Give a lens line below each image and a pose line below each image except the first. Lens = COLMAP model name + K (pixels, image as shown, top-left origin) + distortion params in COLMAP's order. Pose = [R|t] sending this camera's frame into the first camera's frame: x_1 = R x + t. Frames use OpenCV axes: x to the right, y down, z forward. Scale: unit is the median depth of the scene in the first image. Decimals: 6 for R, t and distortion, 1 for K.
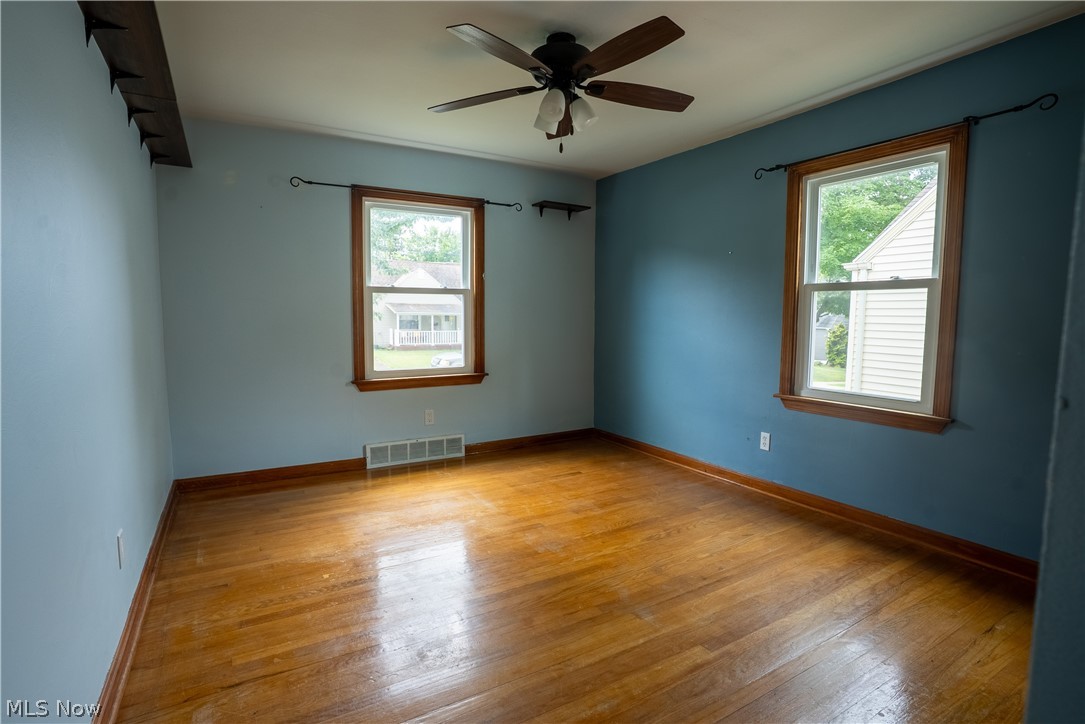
lens RADIAL K [[541.3, 0, 541.0], [0, 541.3, 361.9], [0, 0, 1]] dist [-0.088070, 0.049444]
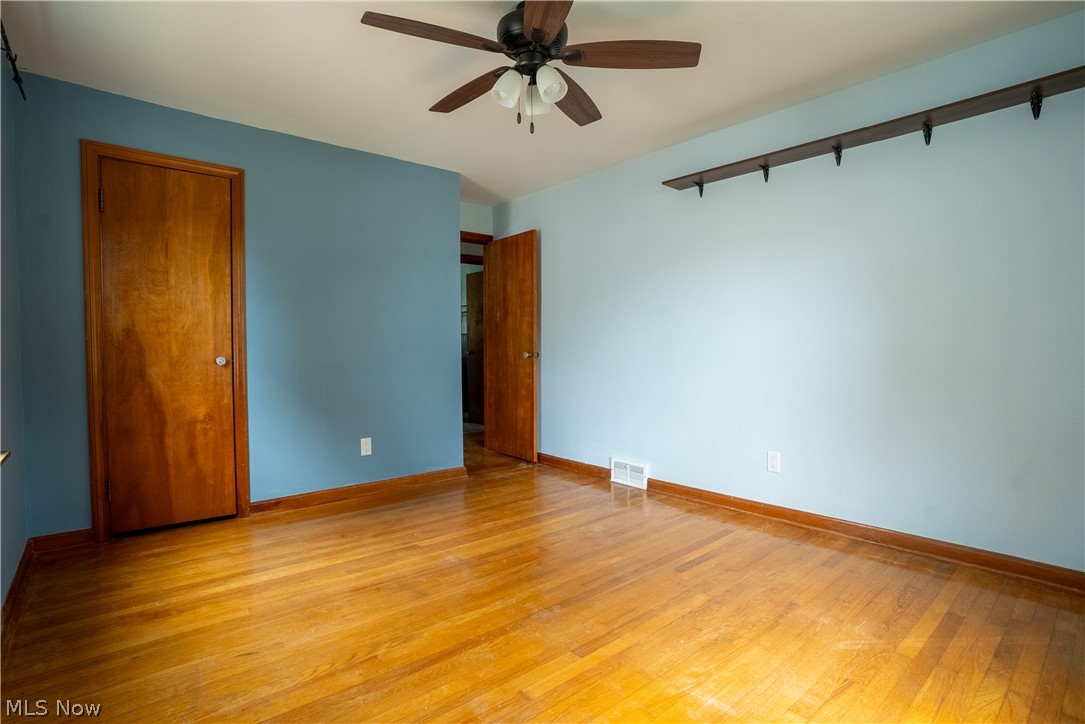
lens RADIAL K [[541.3, 0, 541.0], [0, 541.3, 361.9], [0, 0, 1]] dist [-0.088070, 0.049444]
pose [[-0.986030, 0.004502, -0.166505, 0.160679], [-0.015032, 0.993150, 0.115874, -0.109579], [0.165886, 0.116758, -0.979209, 1.803557]]
